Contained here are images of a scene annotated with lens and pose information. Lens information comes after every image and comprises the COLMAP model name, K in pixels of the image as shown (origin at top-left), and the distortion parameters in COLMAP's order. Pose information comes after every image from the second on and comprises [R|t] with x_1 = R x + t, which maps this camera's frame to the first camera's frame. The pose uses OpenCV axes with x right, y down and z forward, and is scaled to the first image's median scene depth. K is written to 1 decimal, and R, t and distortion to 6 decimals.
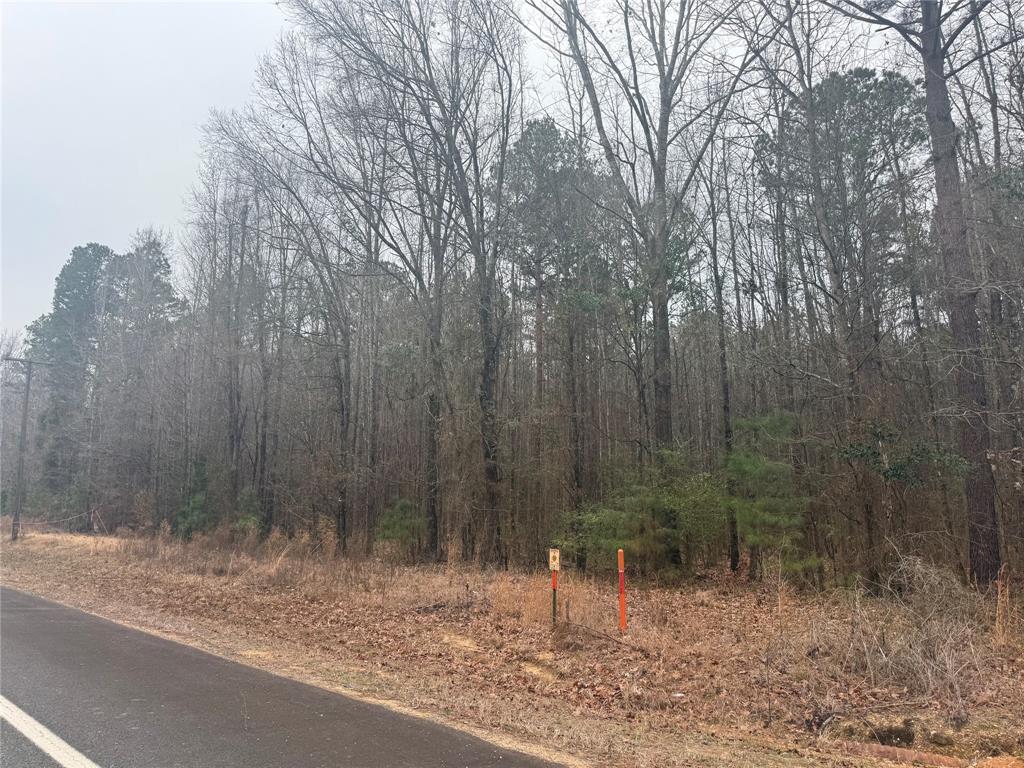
lens RADIAL K [[721.5, 0, 512.0], [0, 721.5, 384.0], [0, 0, 1]] dist [0.058839, -0.056199]
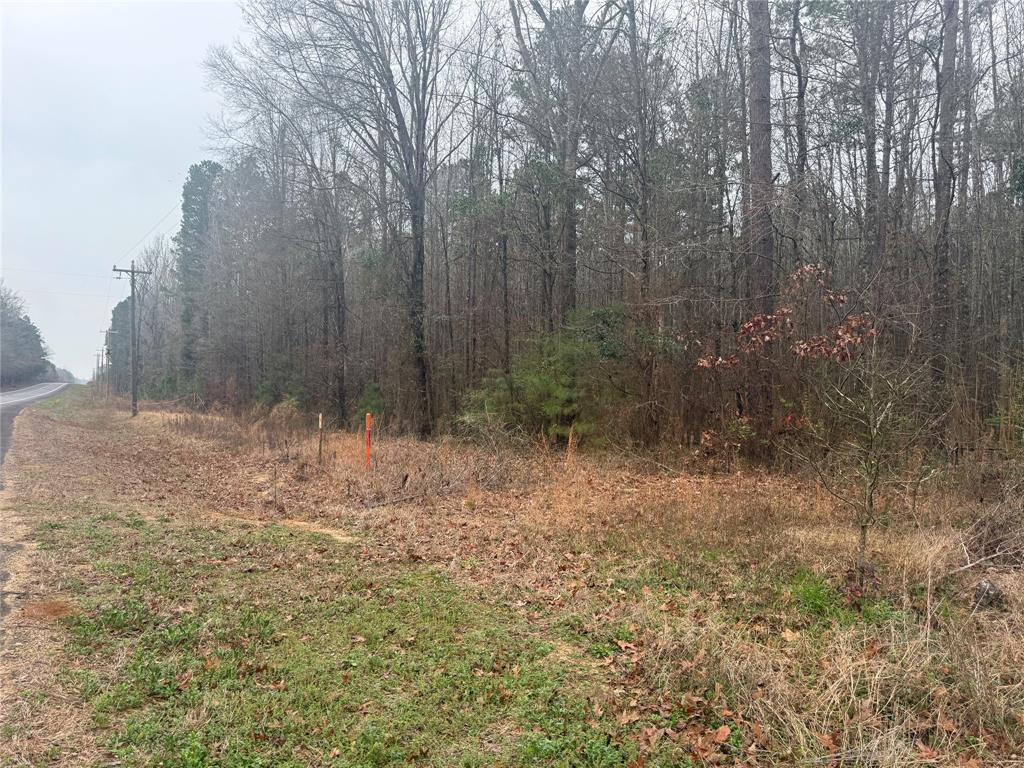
lens RADIAL K [[721.5, 0, 512.0], [0, 721.5, 384.0], [0, 0, 1]] dist [0.058839, -0.056199]
pose [[0.977551, -0.009382, -0.210488, 0.419118], [0.041693, 0.987867, 0.149603, -0.006783], [0.206530, -0.155021, 0.966082, -0.130018]]
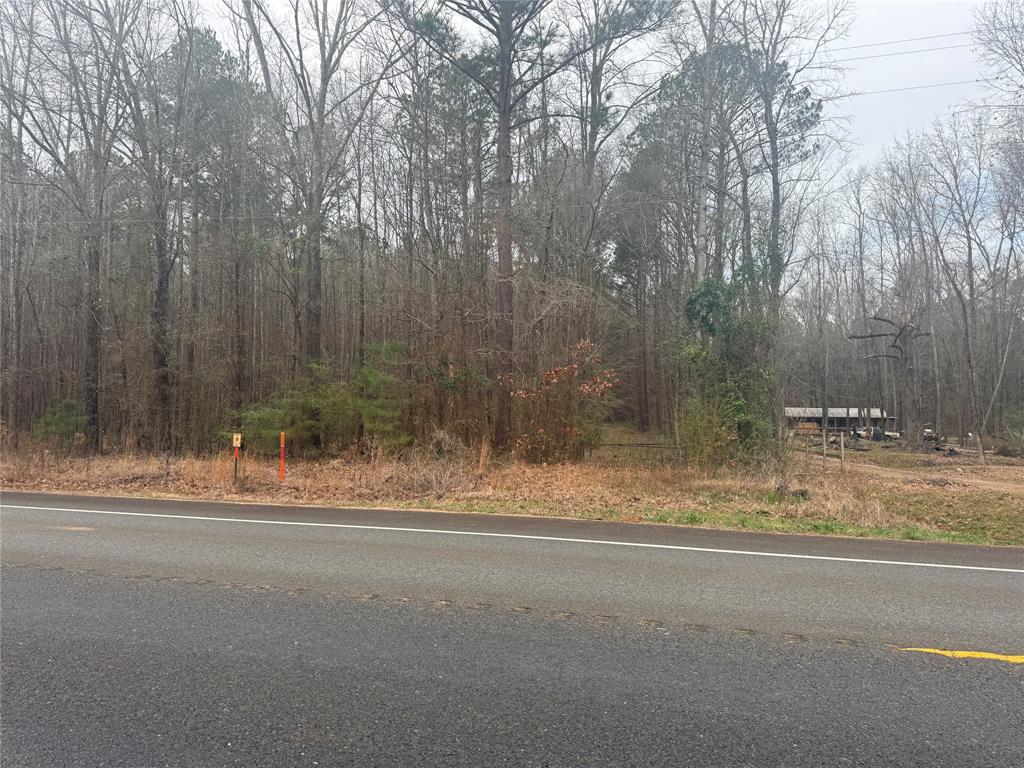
lens RADIAL K [[704.4, 0, 509.2], [0, 704.4, 379.7], [0, 0, 1]] dist [0.118885, -0.174604]
pose [[0.886627, 0.019811, 0.462060, -0.080173], [-0.080179, 0.990538, 0.111381, -0.059856], [-0.455482, -0.135801, 0.879826, -0.350393]]
